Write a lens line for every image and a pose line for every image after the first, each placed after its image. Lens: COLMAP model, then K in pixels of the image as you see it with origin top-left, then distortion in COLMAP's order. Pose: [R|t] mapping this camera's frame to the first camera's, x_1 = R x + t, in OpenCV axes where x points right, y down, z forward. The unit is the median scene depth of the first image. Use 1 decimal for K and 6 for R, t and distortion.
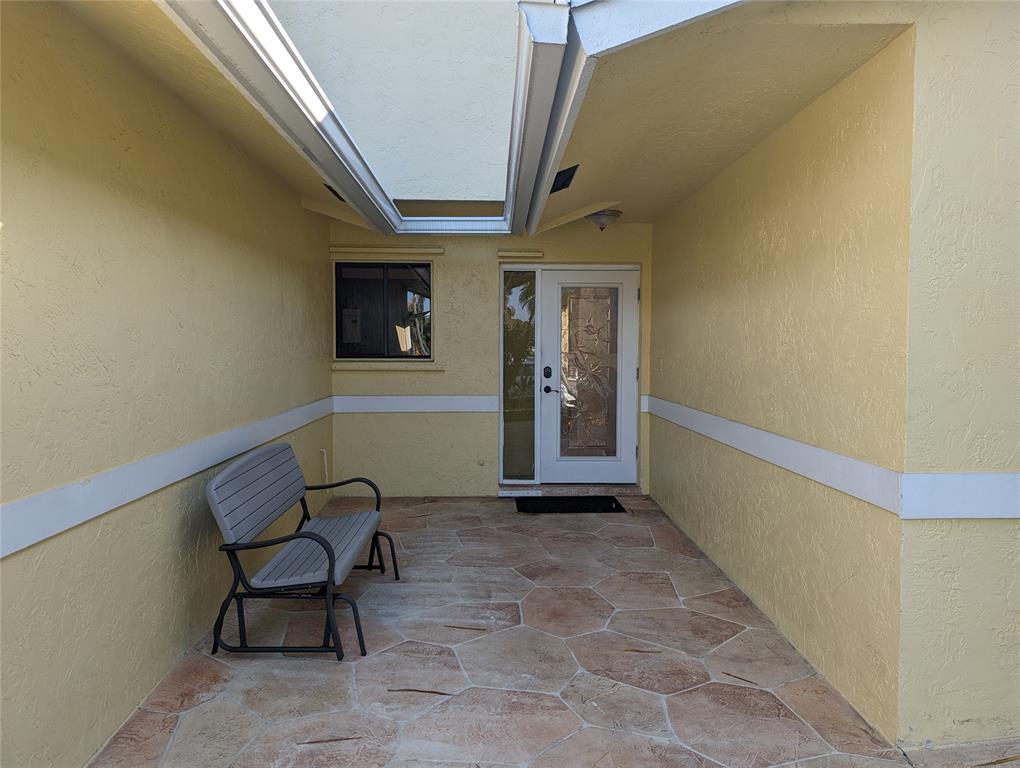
lens RADIAL K [[735.3, 0, 510.6], [0, 735.3, 383.3], [0, 0, 1]] dist [0.009007, -0.001918]
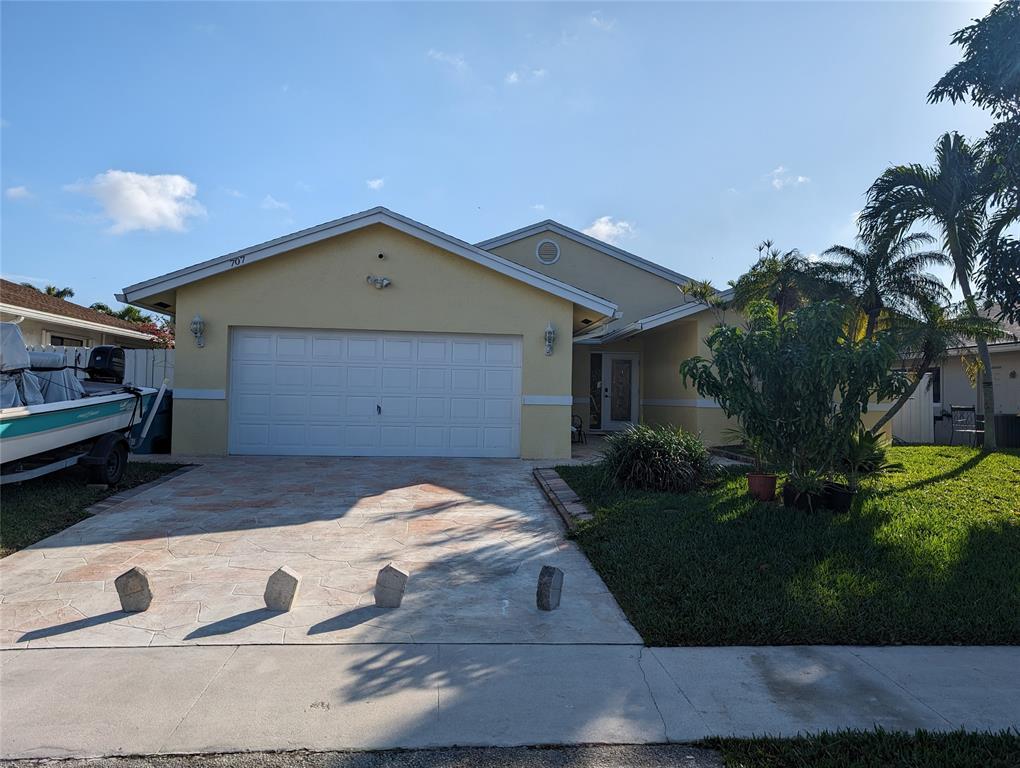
lens RADIAL K [[735.3, 0, 509.9], [0, 735.3, 383.9], [0, 0, 1]] dist [0.009007, -0.001918]
pose [[0.999908, 0.011265, 0.007515, -0.335644], [-0.010514, 0.995566, -0.093480, 0.226599], [-0.008534, 0.093393, 0.995593, -1.771342]]
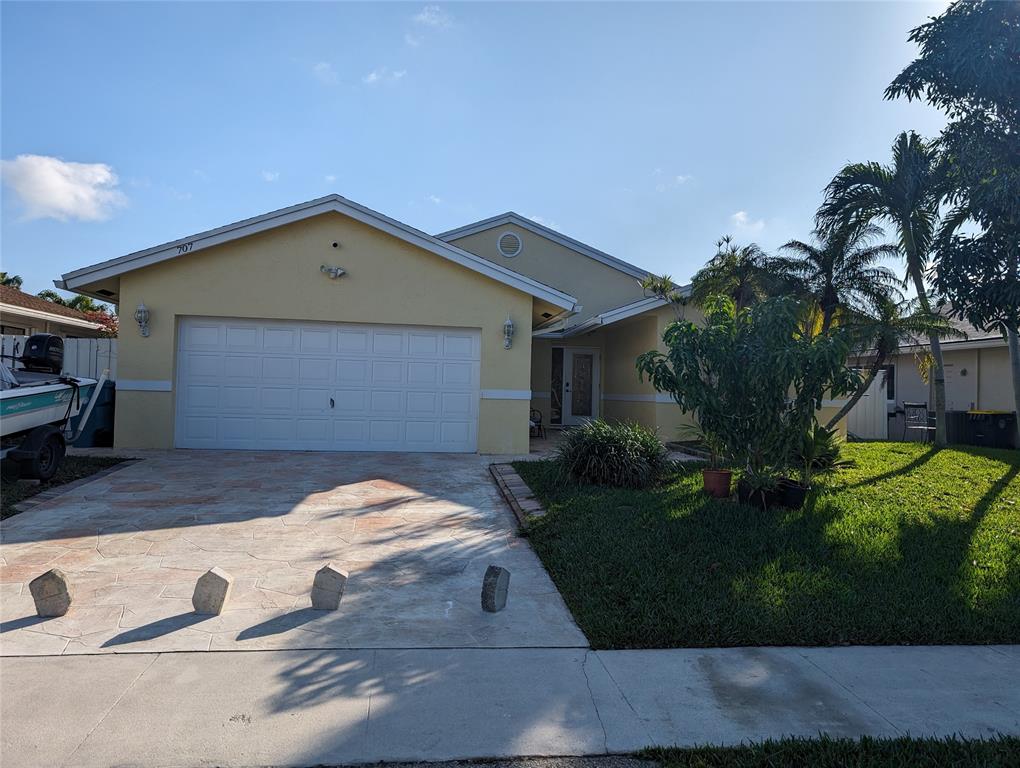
lens RADIAL K [[735.3, 0, 510.5], [0, 735.3, 384.6], [0, 0, 1]] dist [0.009007, -0.001918]
pose [[0.998301, 0.018729, 0.055173, -0.315817], [-0.013963, 0.996237, -0.085539, 0.225041], [-0.056568, 0.084623, 0.994806, -1.743104]]
